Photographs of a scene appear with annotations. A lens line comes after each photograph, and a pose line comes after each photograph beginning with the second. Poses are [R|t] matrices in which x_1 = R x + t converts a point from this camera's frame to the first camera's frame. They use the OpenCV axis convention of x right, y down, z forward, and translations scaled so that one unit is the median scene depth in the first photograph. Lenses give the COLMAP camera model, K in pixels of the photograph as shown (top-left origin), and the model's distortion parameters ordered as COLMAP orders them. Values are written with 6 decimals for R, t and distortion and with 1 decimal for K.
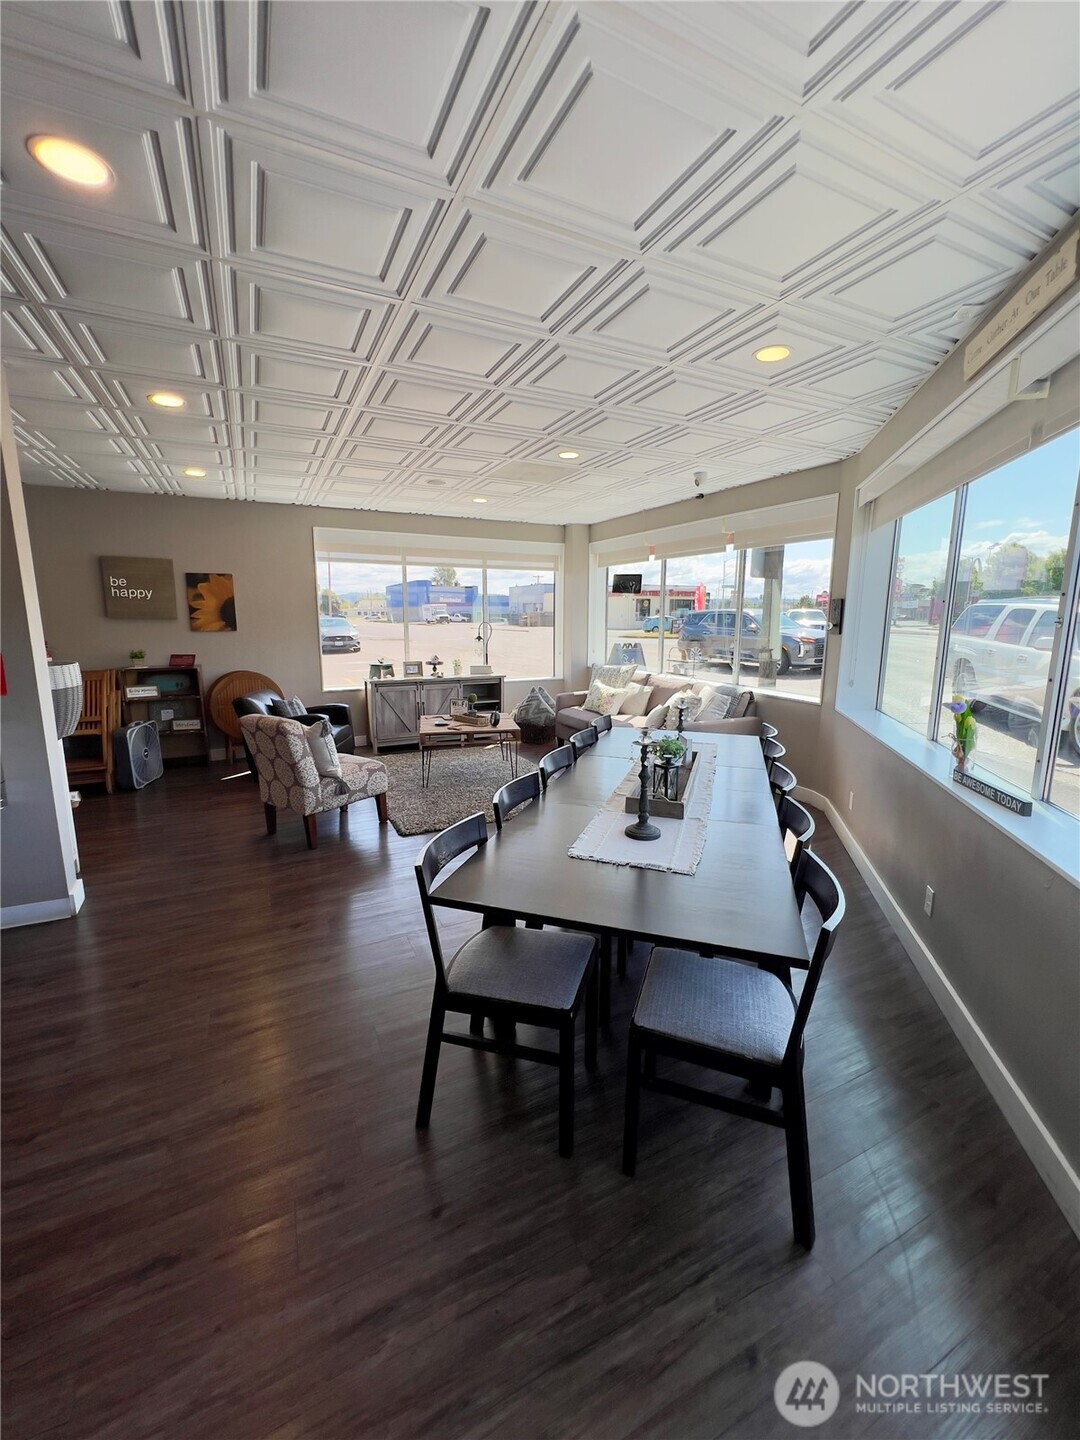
lens RADIAL K [[577.4, 0, 541.7], [0, 577.4, 717.7], [0, 0, 1]] dist [-0.000620, -0.000175]
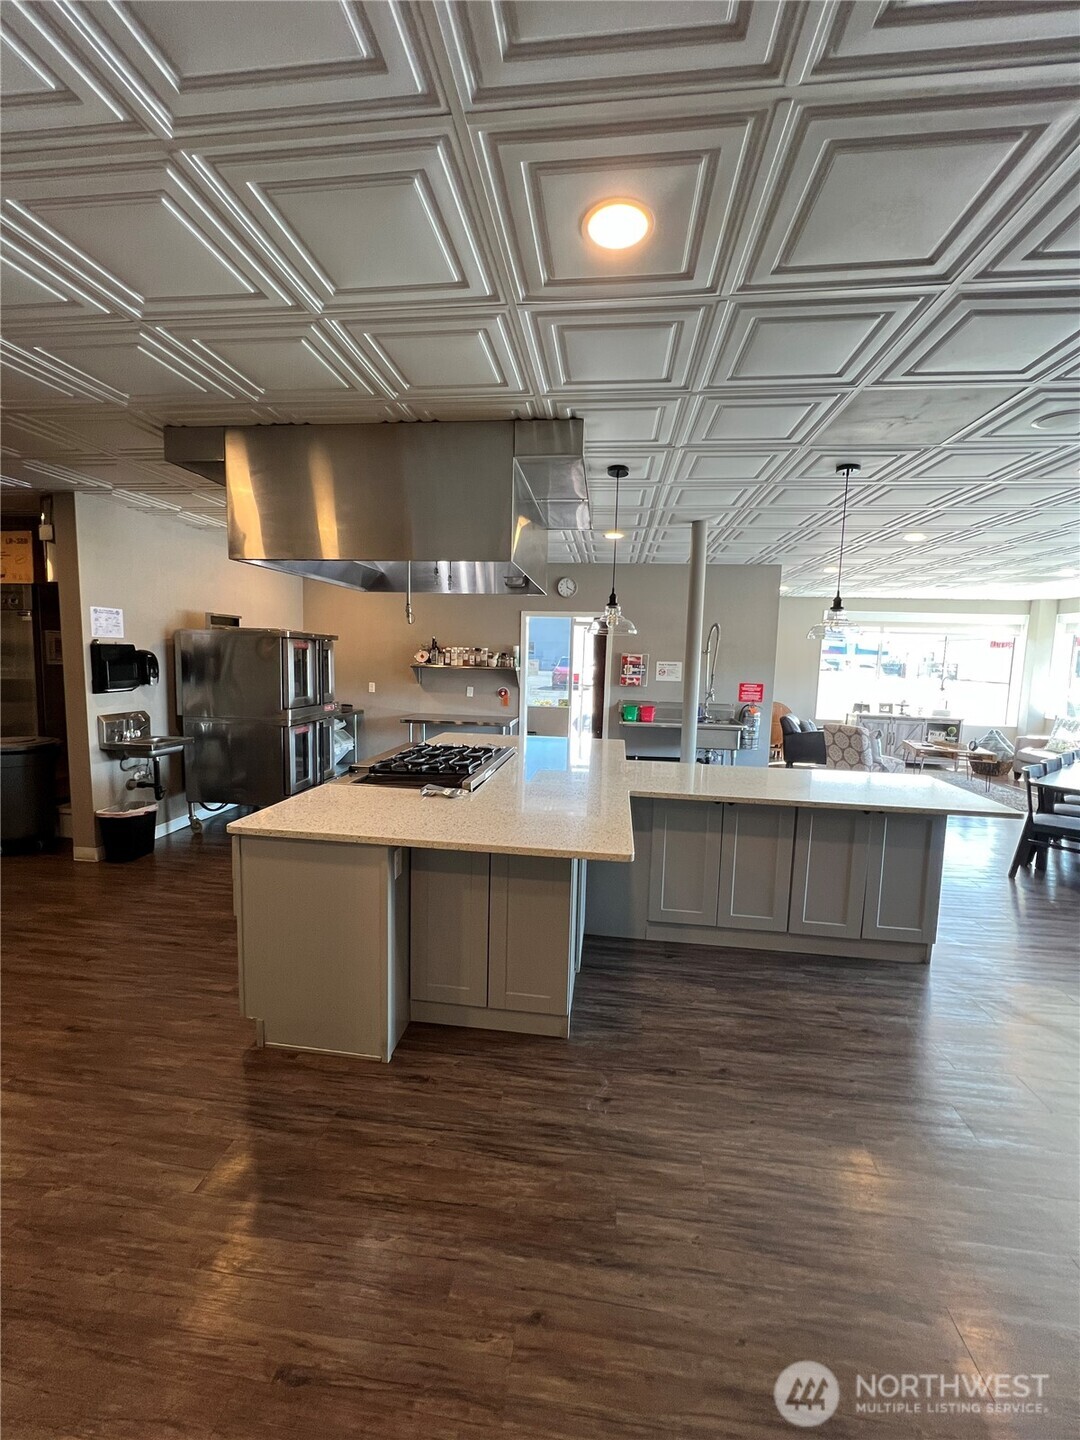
lens RADIAL K [[577.4, 0, 538.6], [0, 577.4, 709.2], [0, 0, 1]] dist [-0.000620, -0.000175]
pose [[0.835606, 0.069788, -0.544878, -0.158843], [-0.119509, 0.991234, -0.056318, 0.092284], [0.536171, 0.112178, 0.836622, -0.584957]]
